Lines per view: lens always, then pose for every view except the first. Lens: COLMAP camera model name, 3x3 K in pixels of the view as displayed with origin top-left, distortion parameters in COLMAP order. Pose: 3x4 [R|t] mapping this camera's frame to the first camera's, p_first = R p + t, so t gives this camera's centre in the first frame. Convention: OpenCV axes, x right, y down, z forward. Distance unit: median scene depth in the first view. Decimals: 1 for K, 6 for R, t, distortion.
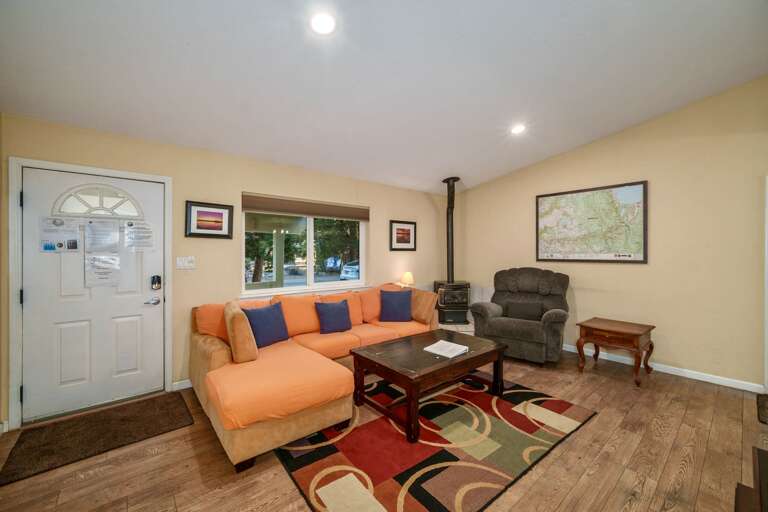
lens RADIAL K [[306.9, 0, 380.6], [0, 306.9, 255.4], [0, 0, 1]] dist [0.000268, -0.000123]
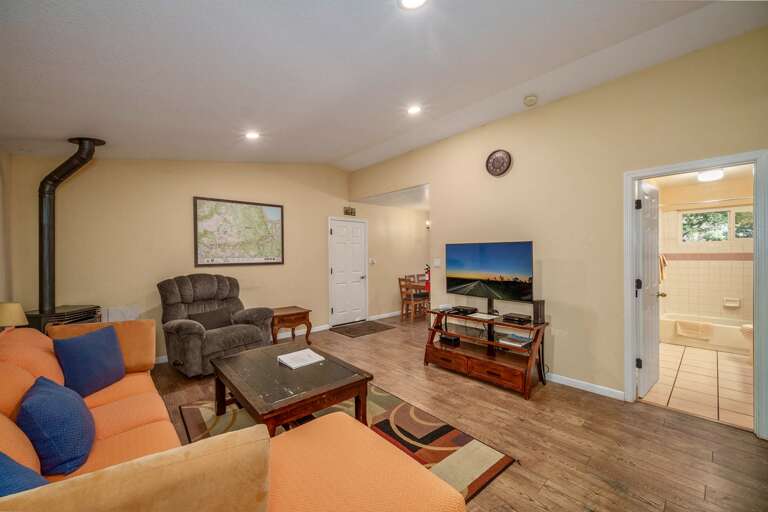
lens RADIAL K [[306.9, 0, 383.6], [0, 306.9, 257.3], [0, 0, 1]] dist [0.000268, -0.000123]
pose [[-0.033282, -0.010405, 0.999392, -0.498423], [0.019290, 0.999753, 0.011051, -0.010242], [-0.999260, 0.019646, -0.033073, 0.515518]]
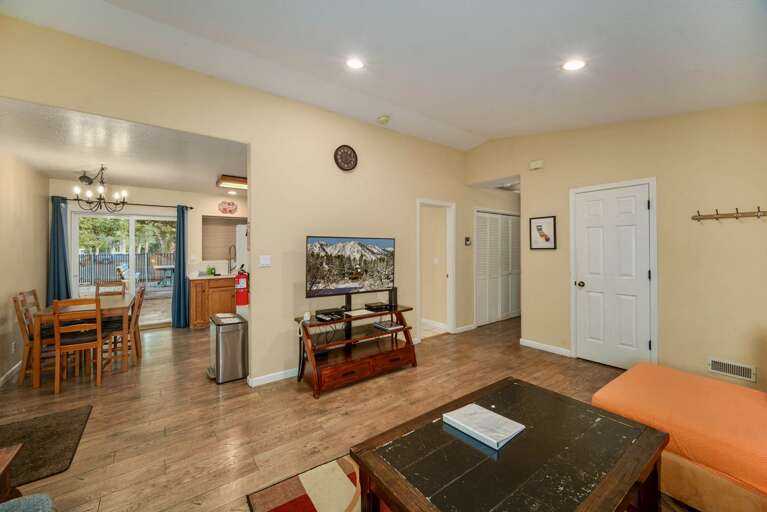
lens RADIAL K [[306.5, 0, 382.1], [0, 306.5, 251.1], [0, 0, 1]] dist [0.000268, -0.000123]
pose [[-0.998740, 0.004829, 0.049944, 0.241855], [0.005438, 0.999912, 0.012063, -0.009096], [-0.049881, 0.012319, -0.998679, 1.040657]]
